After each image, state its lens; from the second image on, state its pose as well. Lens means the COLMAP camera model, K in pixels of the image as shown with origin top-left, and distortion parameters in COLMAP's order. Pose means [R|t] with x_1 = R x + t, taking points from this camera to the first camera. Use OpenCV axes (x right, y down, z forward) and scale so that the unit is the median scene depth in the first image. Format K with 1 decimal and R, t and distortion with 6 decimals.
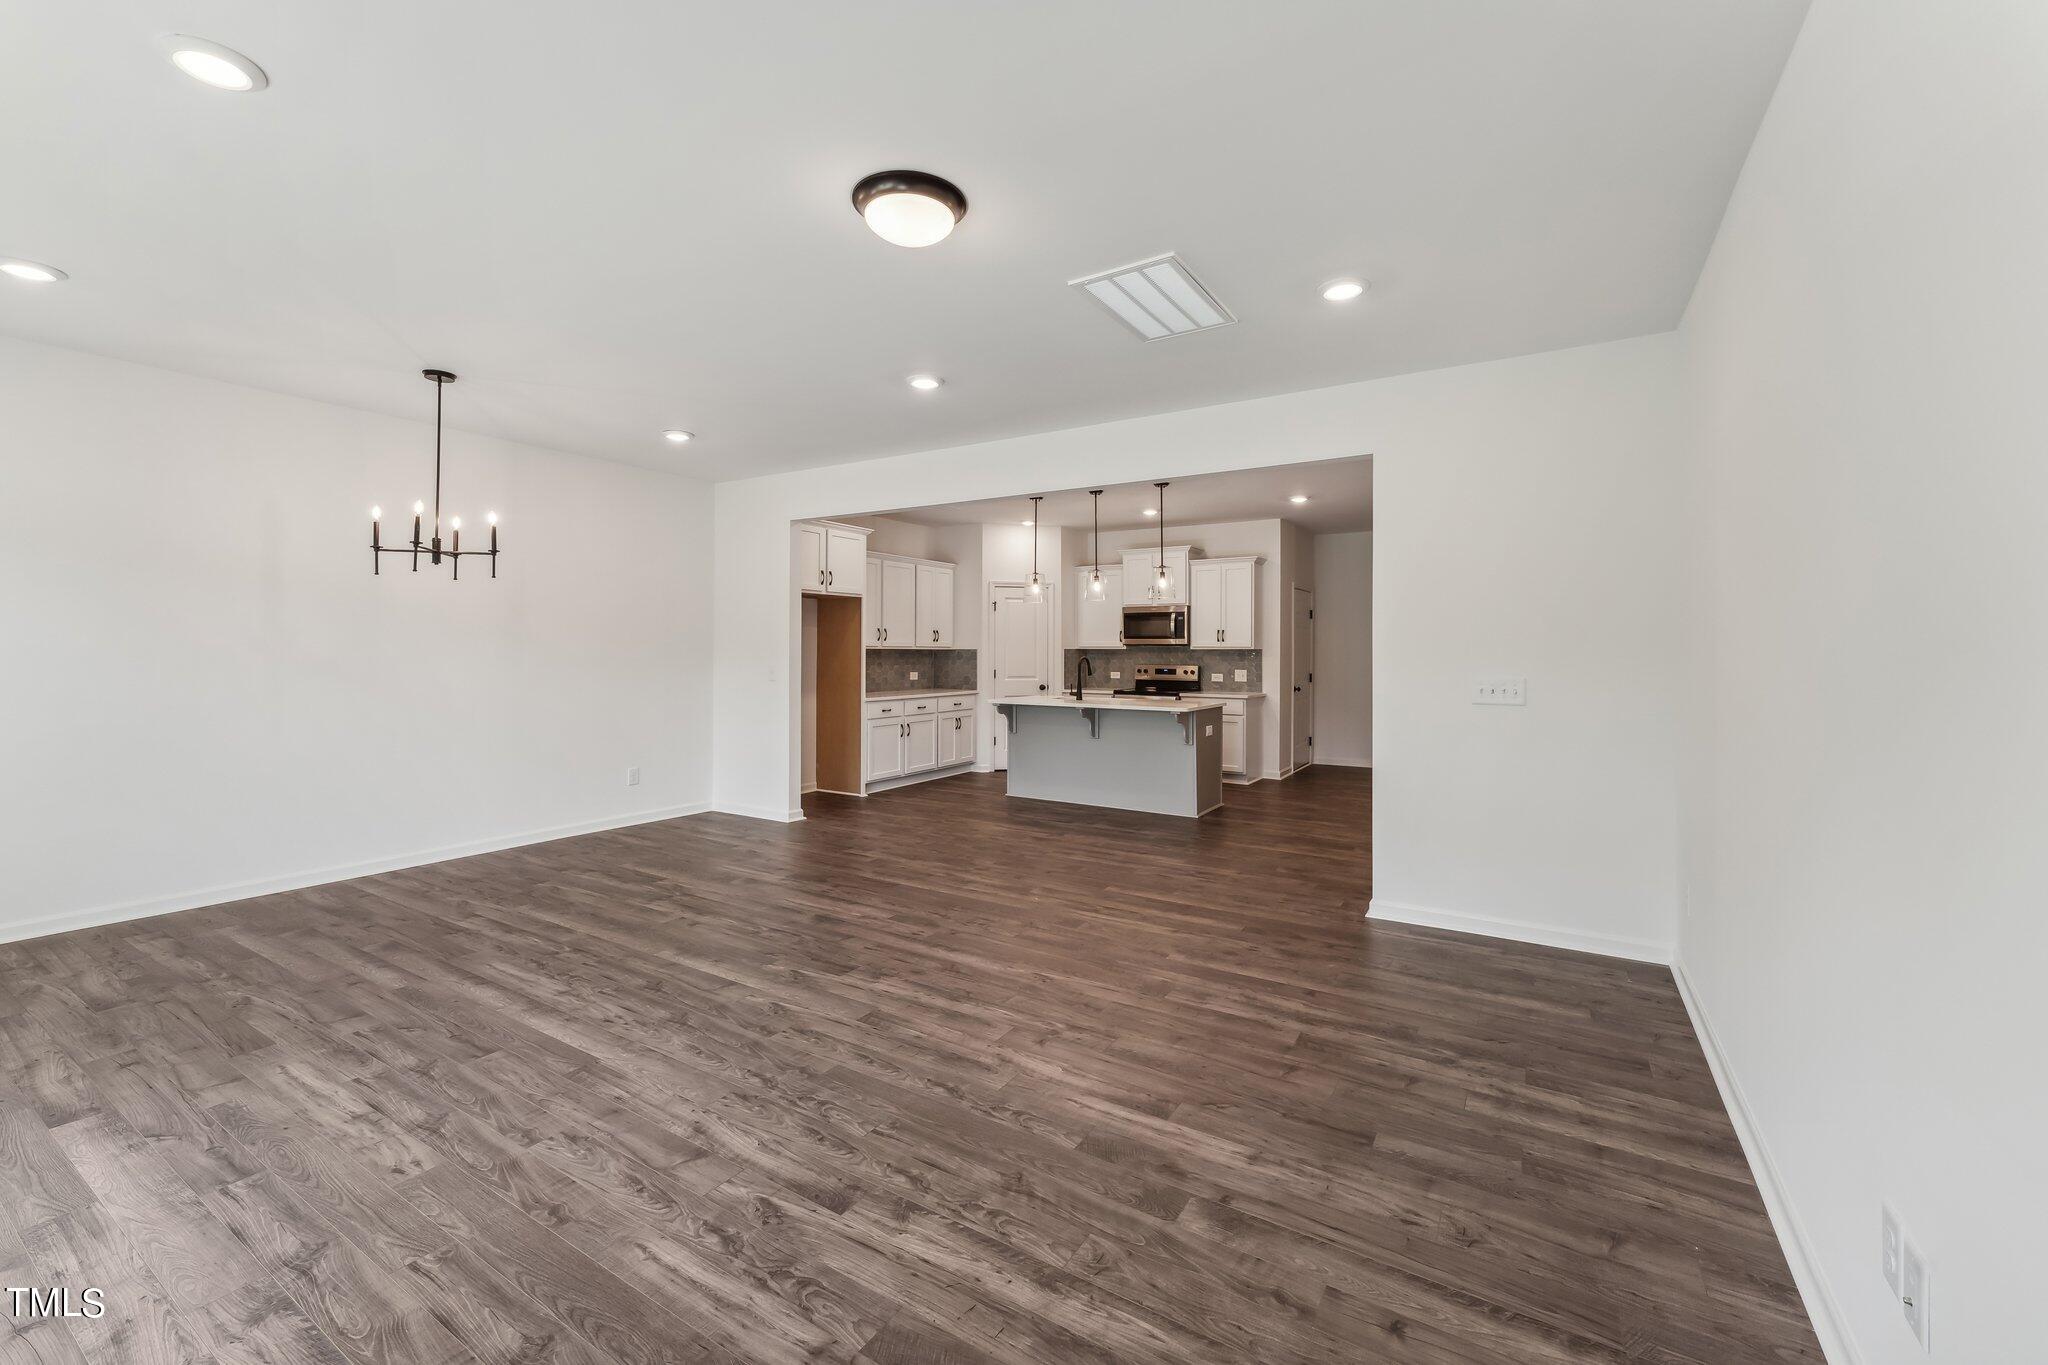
lens RADIAL K [[825.9, 0, 1012.4], [0, 825.9, 649.6], [0, 0, 1]] dist [0.007185, -0.002599]
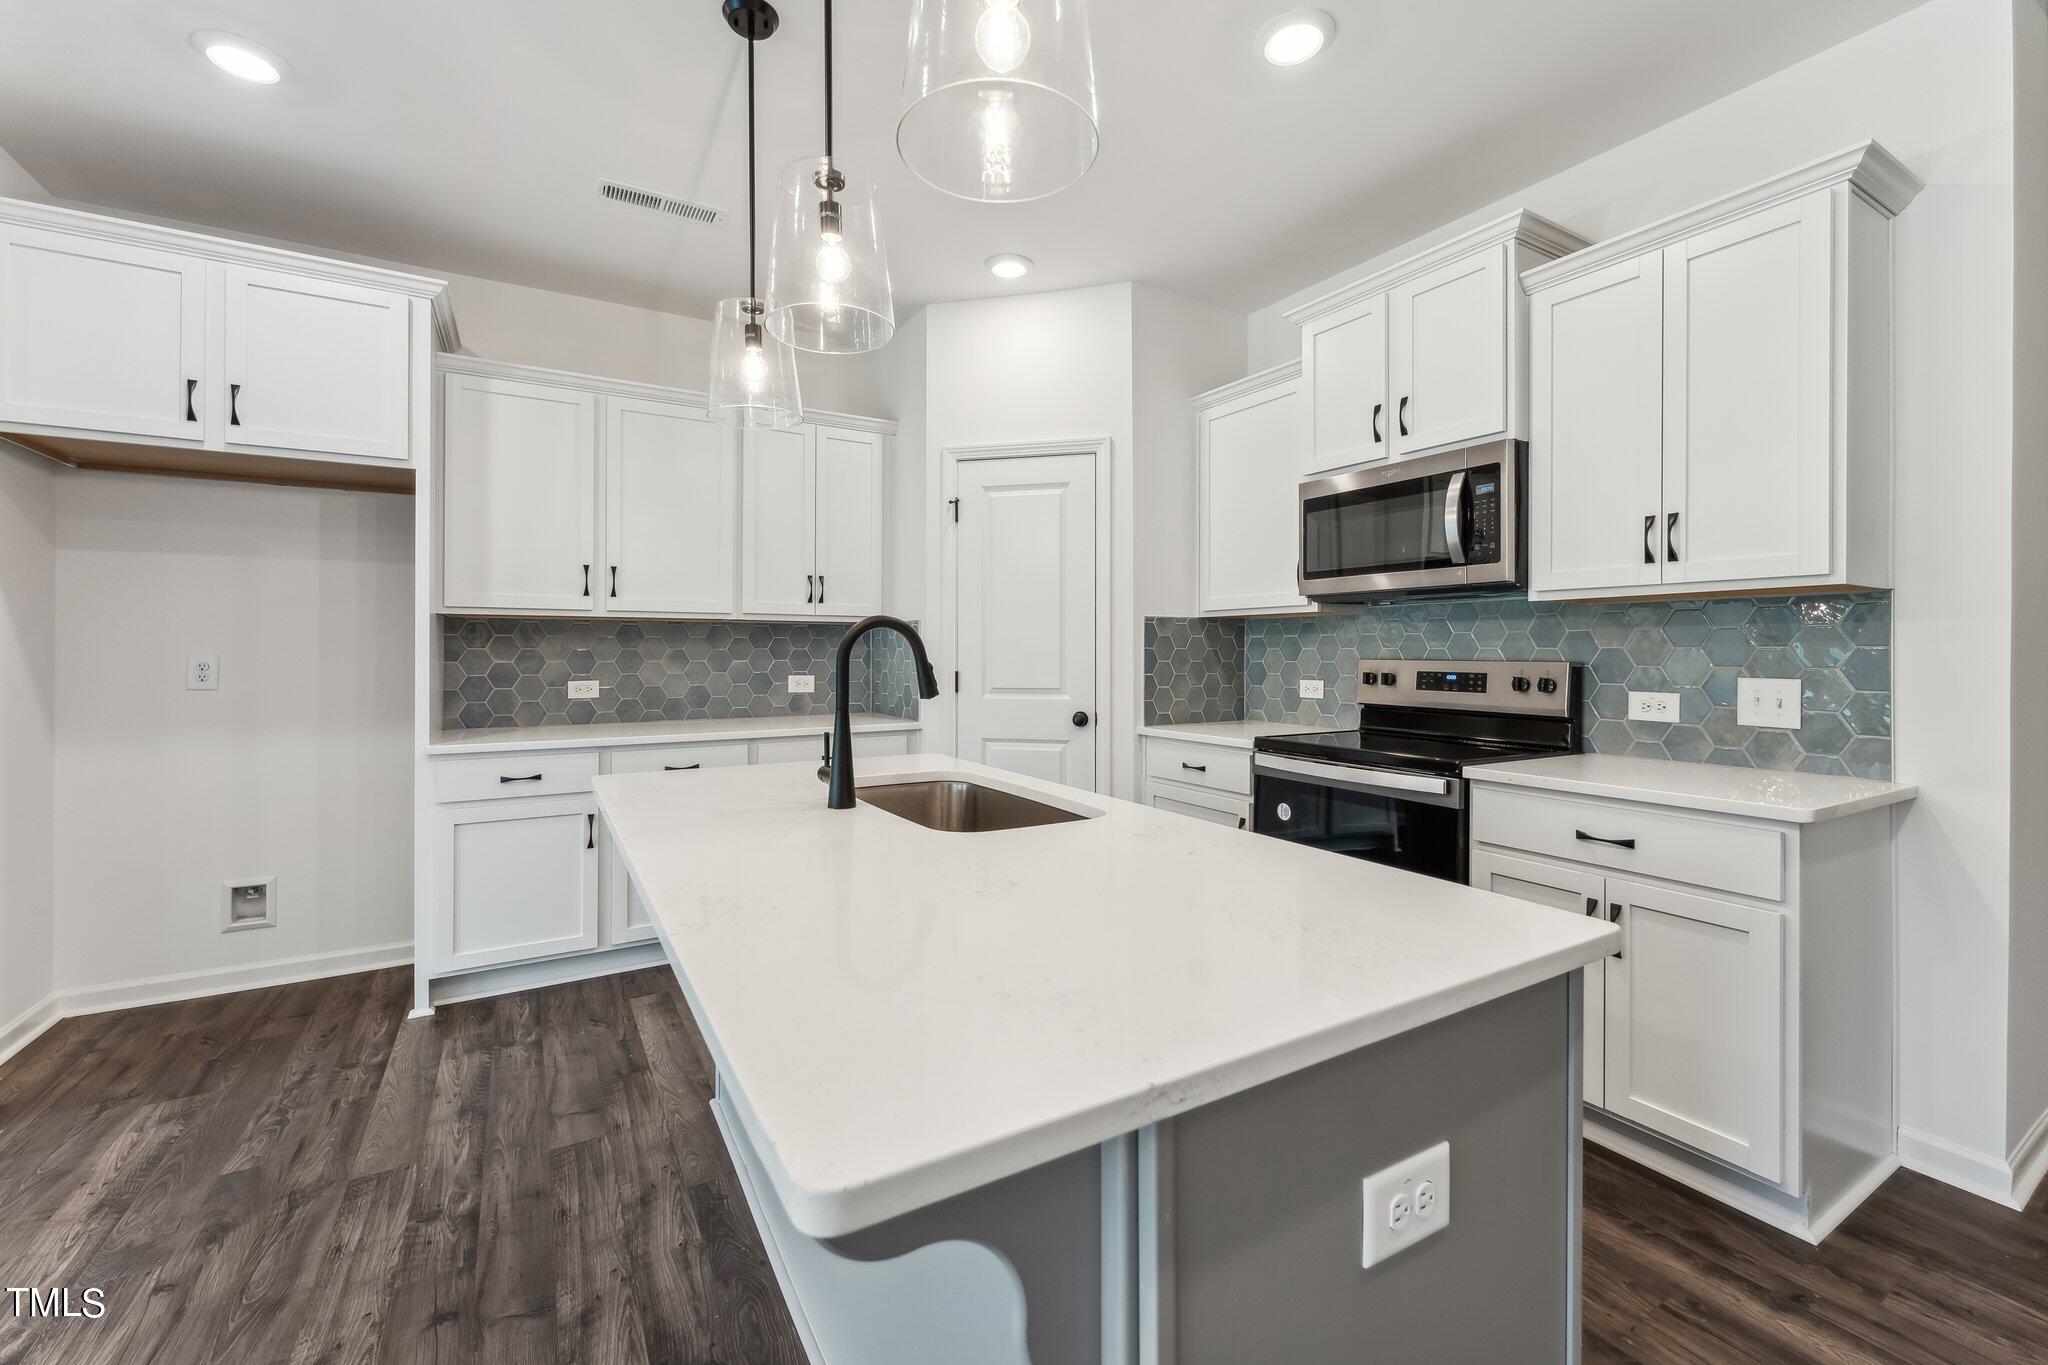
lens RADIAL K [[836.3, 0, 1014.4], [0, 836.3, 651.5], [0, 0, 1]] dist [0.002486, -0.000111]
pose [[0.888528, -0.004018, -0.458804, 0.446687], [0.003965, 0.999992, -0.001079, 0.037255], [0.458805, -0.000860, 0.888537, 1.578638]]
